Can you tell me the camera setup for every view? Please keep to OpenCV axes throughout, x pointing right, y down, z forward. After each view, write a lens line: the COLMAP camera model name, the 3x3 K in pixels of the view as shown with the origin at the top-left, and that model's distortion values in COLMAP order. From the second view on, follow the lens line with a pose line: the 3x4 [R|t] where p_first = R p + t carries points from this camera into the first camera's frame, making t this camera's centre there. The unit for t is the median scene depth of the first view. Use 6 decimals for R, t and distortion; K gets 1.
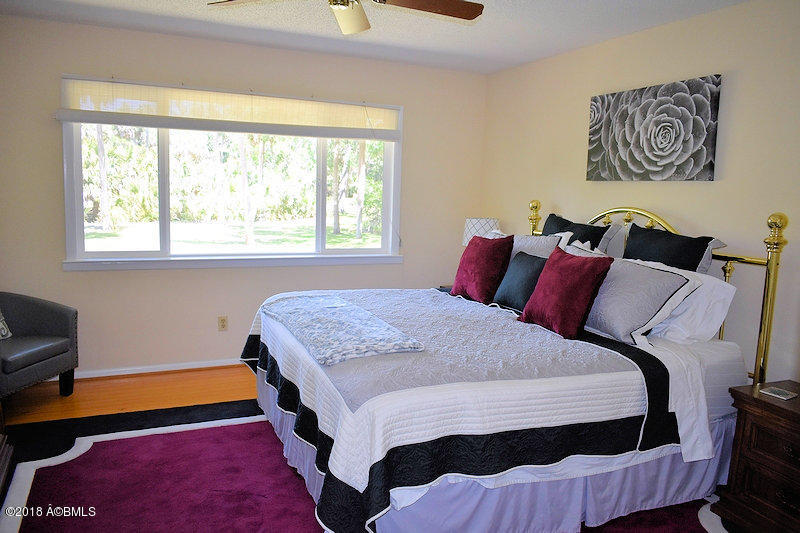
lens RADIAL K [[618.3, 0, 400.0], [0, 618.3, 266.5], [0, 0, 1]] dist [-0.008914, 0.004624]
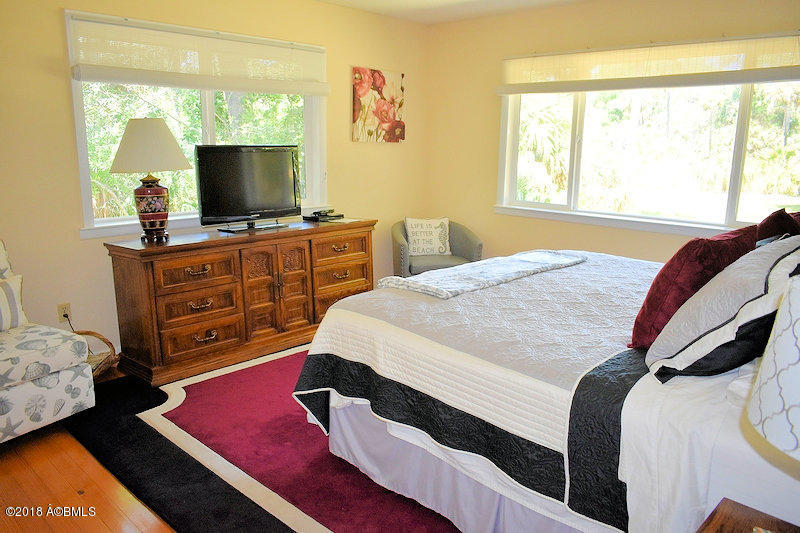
lens RADIAL K [[618.3, 0, 400.0], [0, 618.3, 266.5], [0, 0, 1]] dist [-0.008914, 0.004624]
pose [[0.364443, 0.161751, -0.917070, 0.554280], [-0.119977, 0.984747, 0.126009, -0.021738], [0.923464, 0.064104, 0.378291, 0.326635]]
